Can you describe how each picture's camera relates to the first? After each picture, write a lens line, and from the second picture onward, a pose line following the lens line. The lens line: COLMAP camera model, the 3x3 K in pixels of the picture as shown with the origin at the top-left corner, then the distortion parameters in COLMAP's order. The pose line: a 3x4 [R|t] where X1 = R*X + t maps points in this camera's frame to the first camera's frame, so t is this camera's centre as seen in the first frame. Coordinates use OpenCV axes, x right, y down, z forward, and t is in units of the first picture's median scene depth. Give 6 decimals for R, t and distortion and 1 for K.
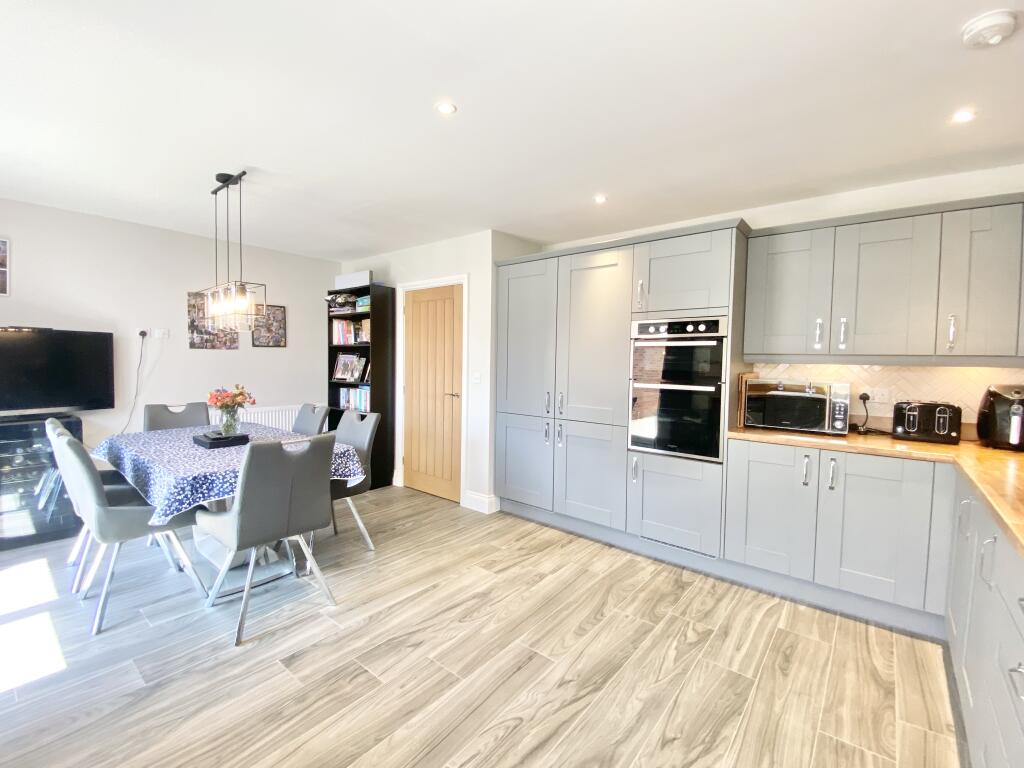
lens RADIAL K [[454.2, 0, 509.6], [0, 454.2, 380.9], [0, 0, 1]] dist [0.003519, -0.000312]
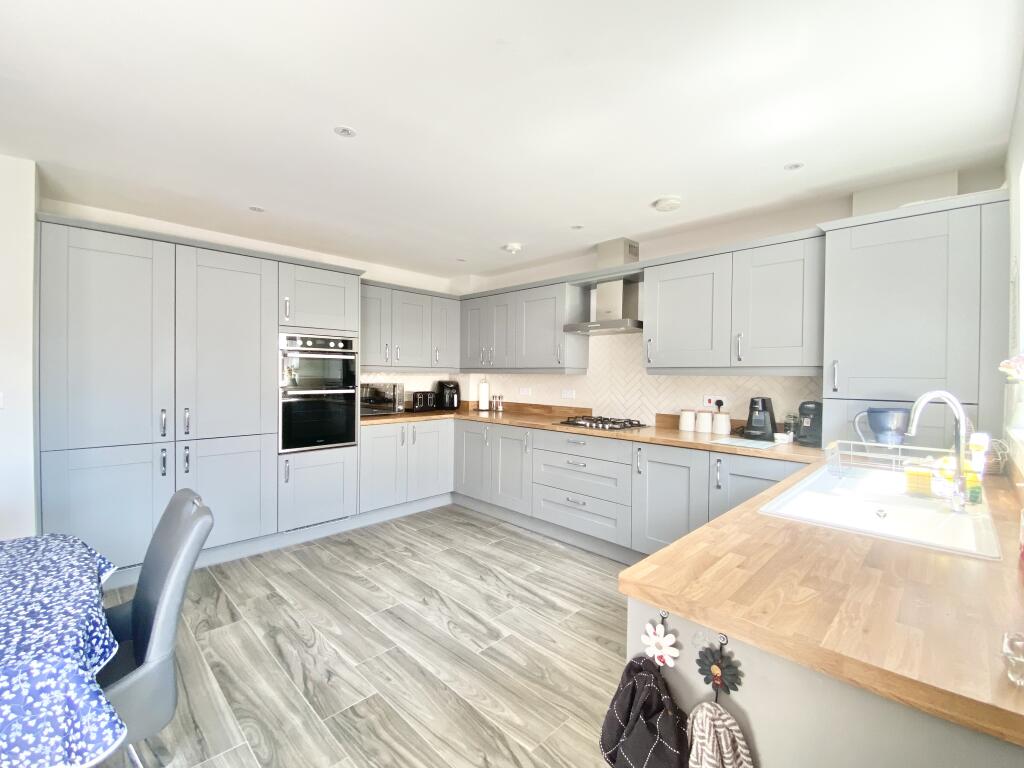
lens RADIAL K [[454.2, 0, 509.2], [0, 454.2, 378.6], [0, 0, 1]] dist [0.003519, -0.000312]
pose [[0.100050, -0.025991, 0.994643, -0.891254], [0.051426, 0.998458, 0.020917, -0.023696], [-0.993653, 0.049058, 0.101232, 0.417685]]
